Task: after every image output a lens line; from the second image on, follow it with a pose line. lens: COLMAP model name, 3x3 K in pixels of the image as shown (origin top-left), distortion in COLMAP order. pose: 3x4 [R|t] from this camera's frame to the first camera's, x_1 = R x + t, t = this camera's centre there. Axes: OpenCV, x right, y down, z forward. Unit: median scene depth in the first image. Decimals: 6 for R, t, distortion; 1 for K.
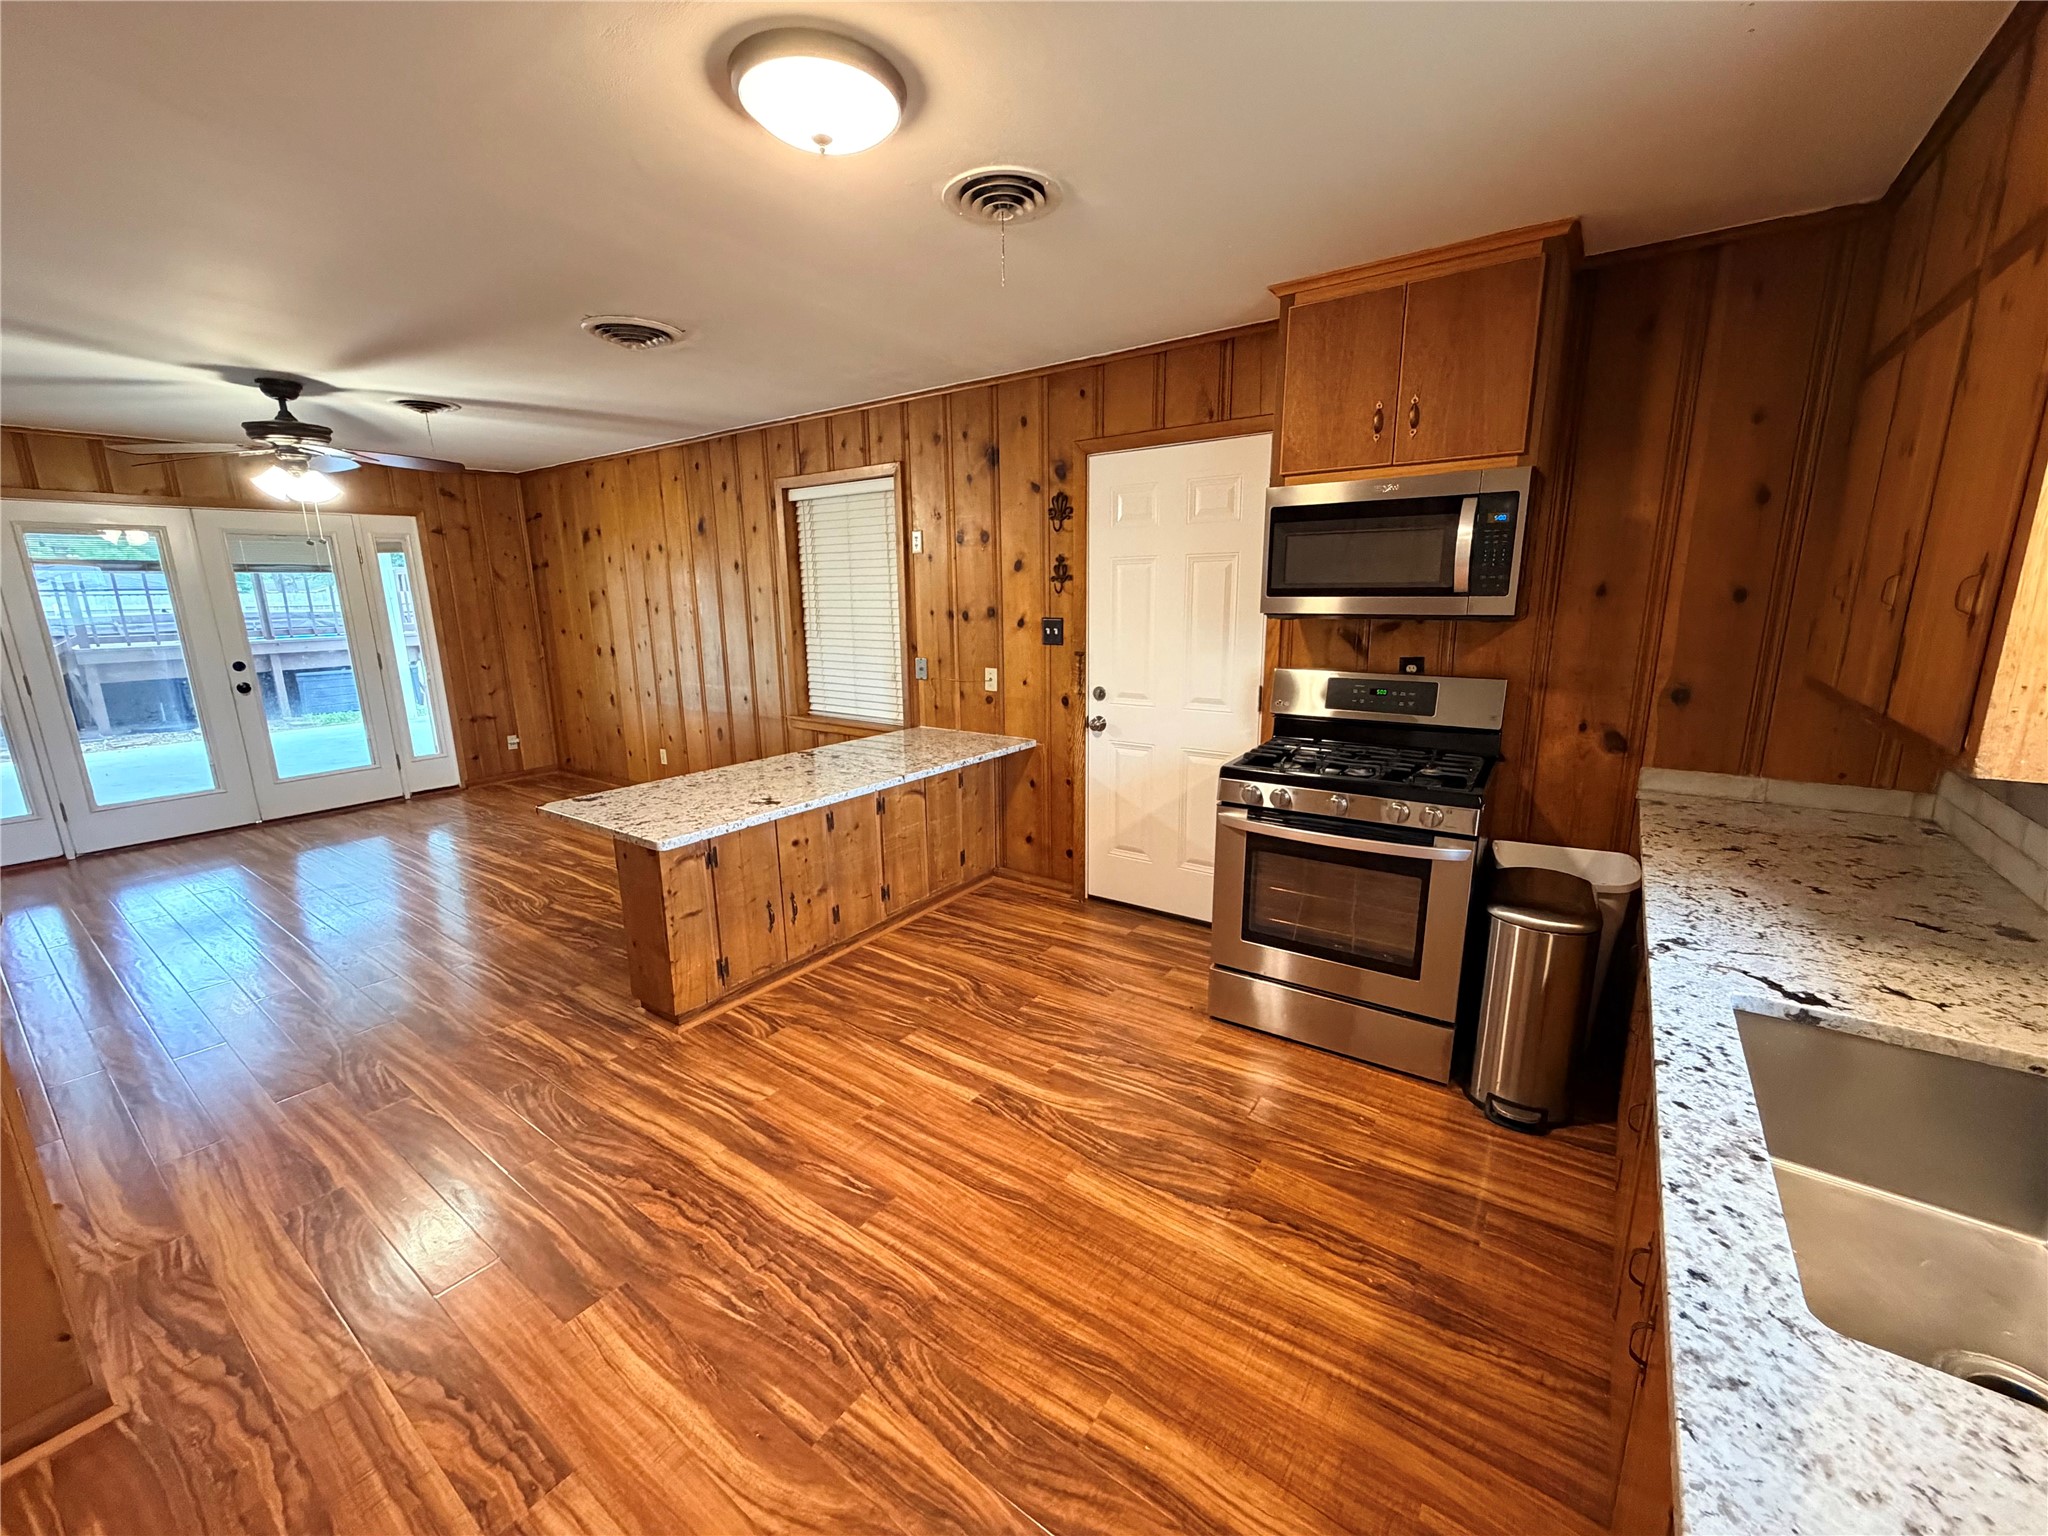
lens RADIAL K [[815.5, 0, 1021.9], [0, 815.5, 765.8], [0, 0, 1]] dist [-0.001981, -0.000452]
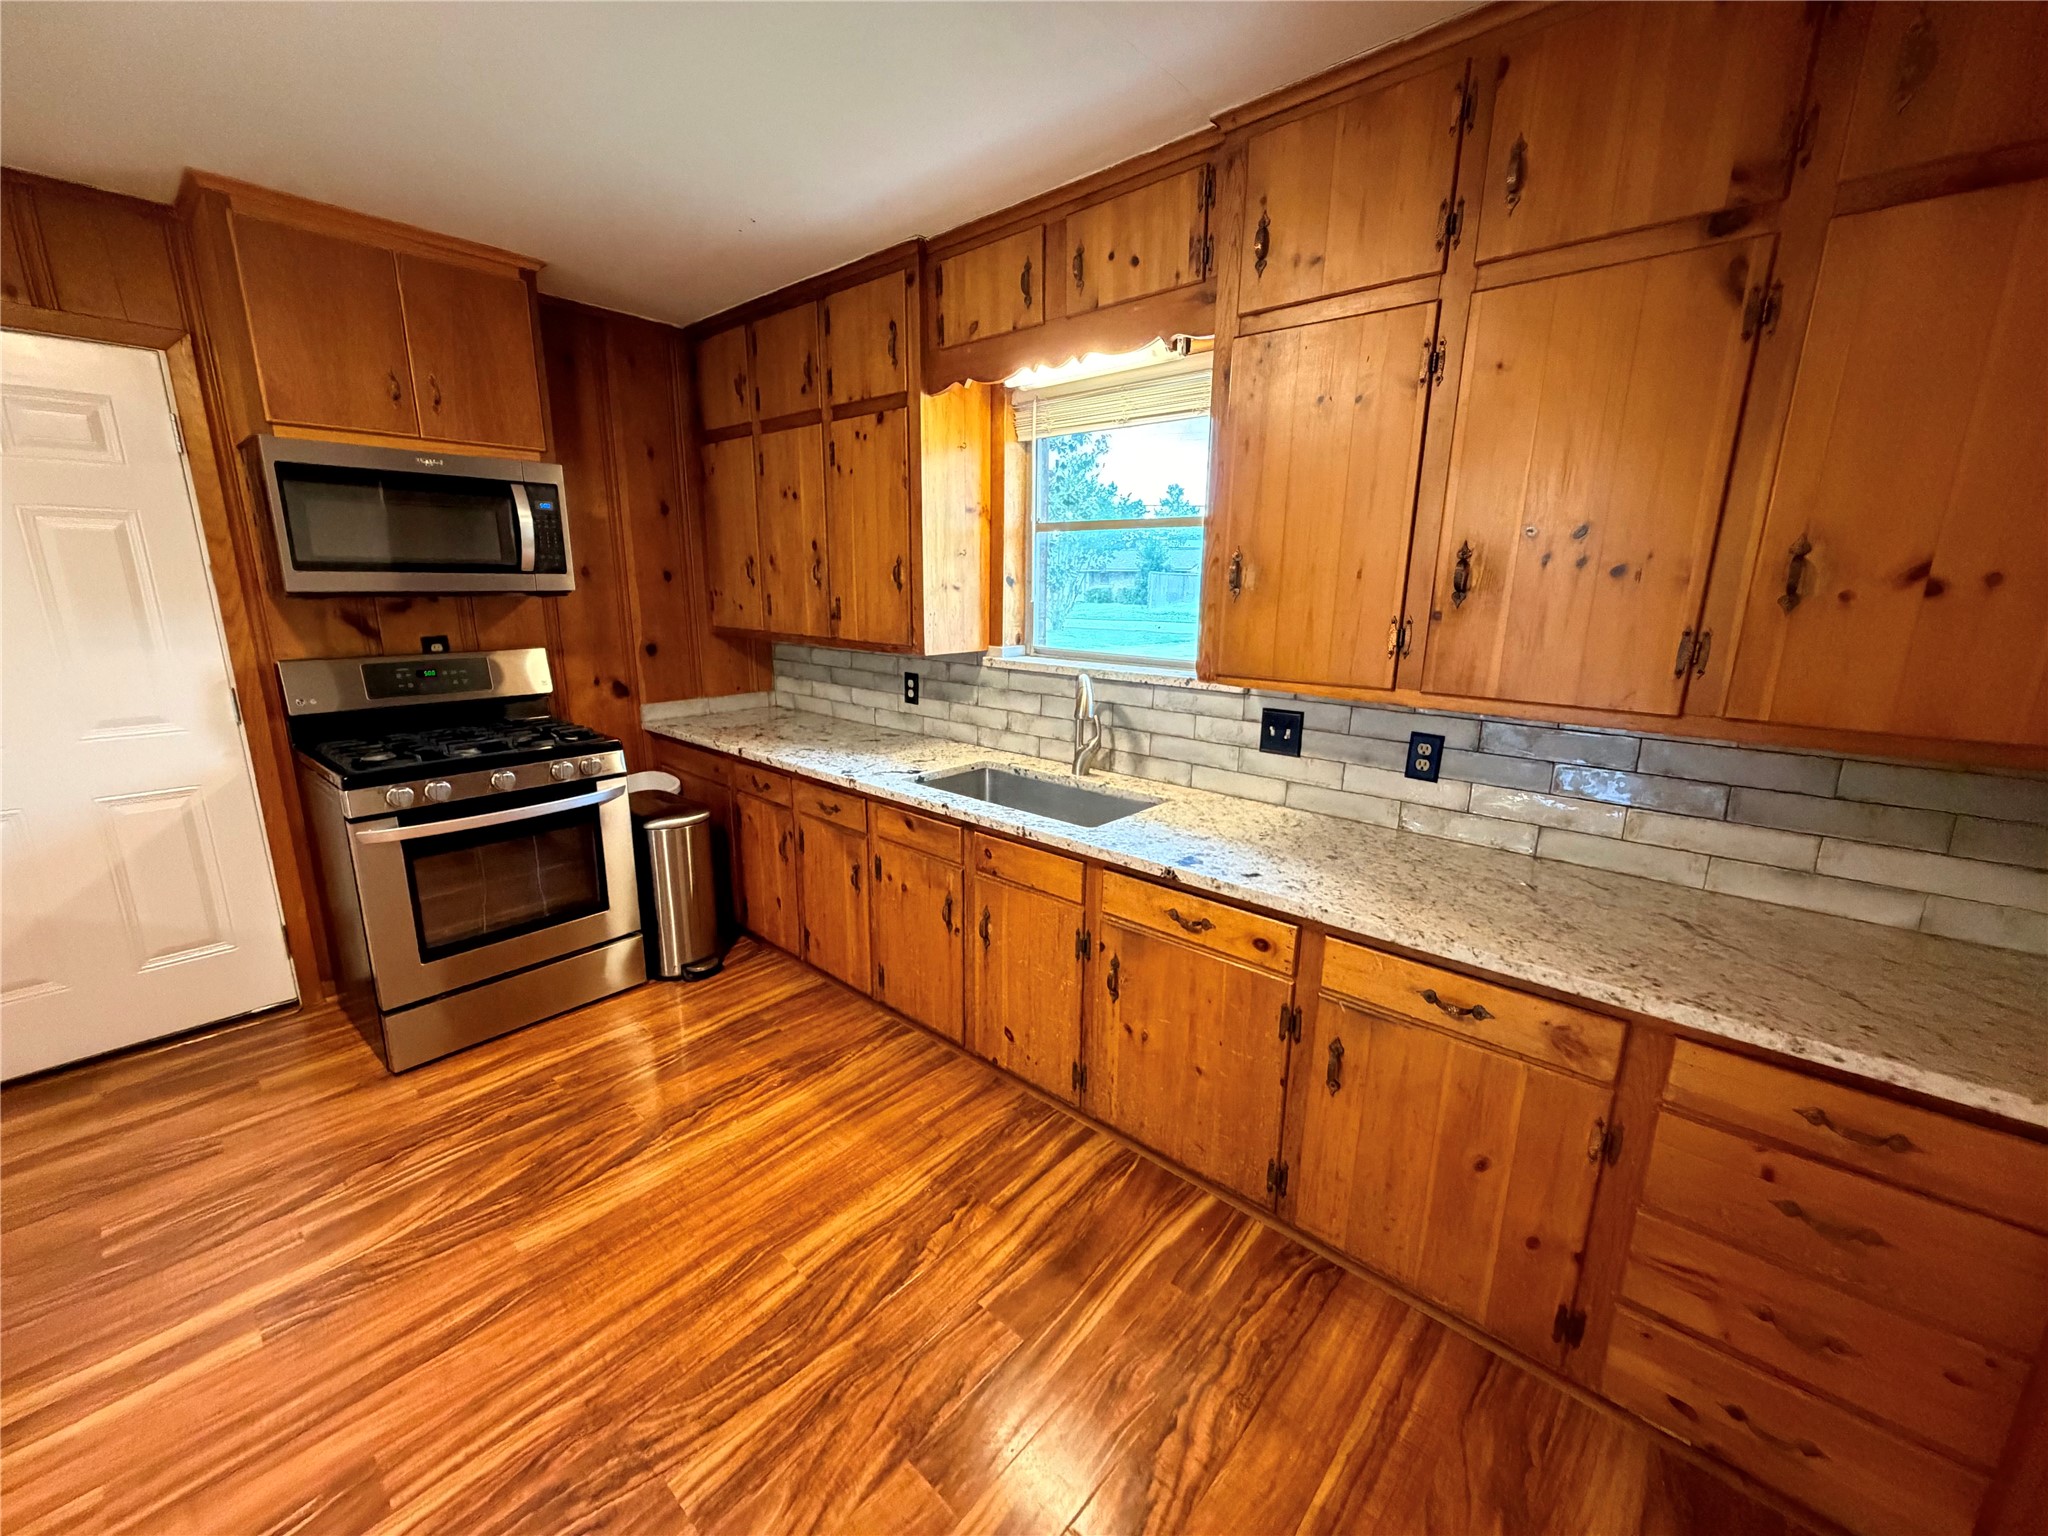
lens RADIAL K [[815.5, 0, 1013.0], [0, 815.5, 765.4], [0, 0, 1]] dist [-0.001981, -0.000452]
pose [[0.109488, -0.210058, 0.971539, -0.563623], [0.199137, 0.962235, 0.185605, -0.033904], [-0.973836, 0.173148, 0.147183, 0.259704]]
